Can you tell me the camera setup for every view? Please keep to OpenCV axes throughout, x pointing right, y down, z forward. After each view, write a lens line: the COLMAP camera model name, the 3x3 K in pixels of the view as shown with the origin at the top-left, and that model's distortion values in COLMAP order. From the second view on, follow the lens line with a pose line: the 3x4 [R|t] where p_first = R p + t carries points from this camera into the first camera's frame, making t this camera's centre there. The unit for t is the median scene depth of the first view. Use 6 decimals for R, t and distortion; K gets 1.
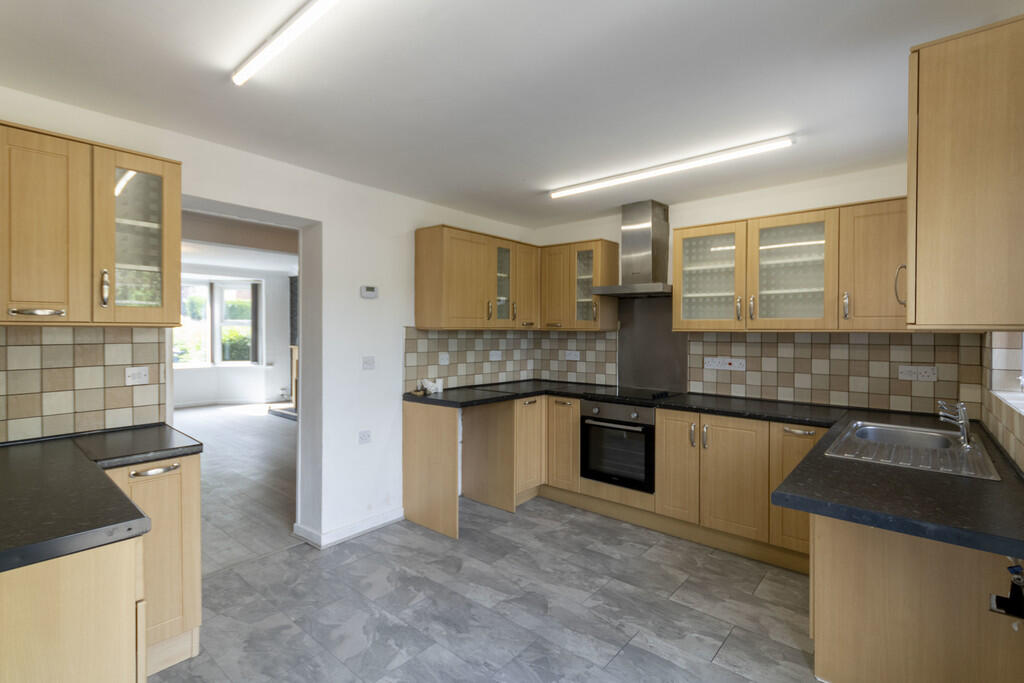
lens RADIAL K [[479.3, 0, 521.4], [0, 479.3, 333.9], [0, 0, 1]] dist [0.016164, -0.000590]
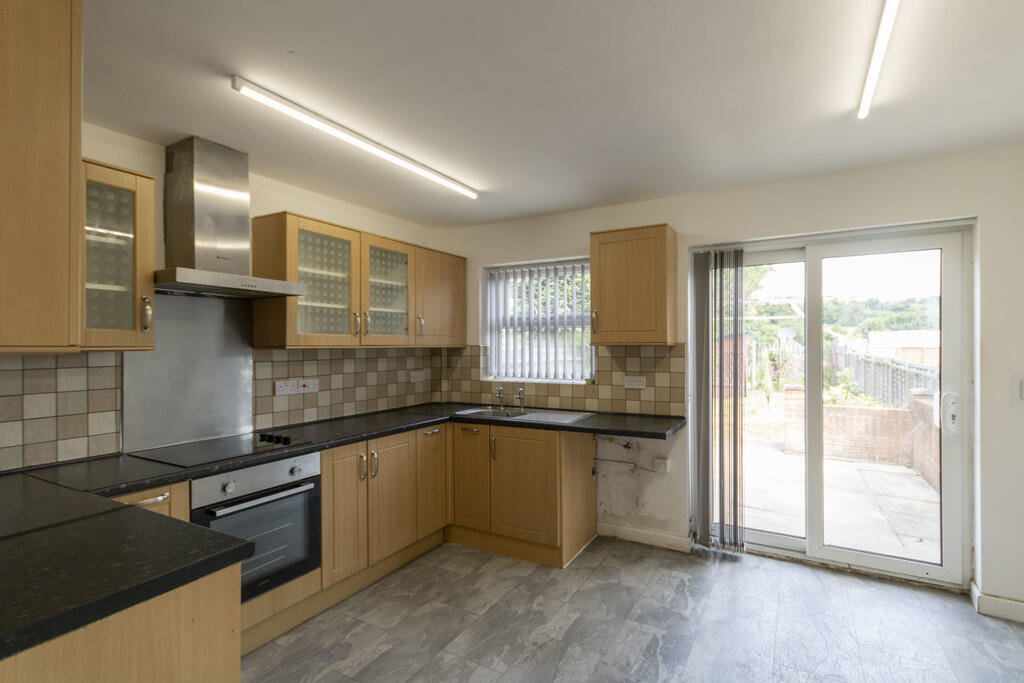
lens RADIAL K [[479.3, 0, 532.3], [0, 479.3, 347.0], [0, 0, 1]] dist [0.016164, -0.000590]
pose [[-0.187060, -0.005397, 0.982334, -0.580635], [0.015596, 0.999843, 0.008463, -0.009599], [-0.982225, 0.016903, -0.186947, 0.902825]]
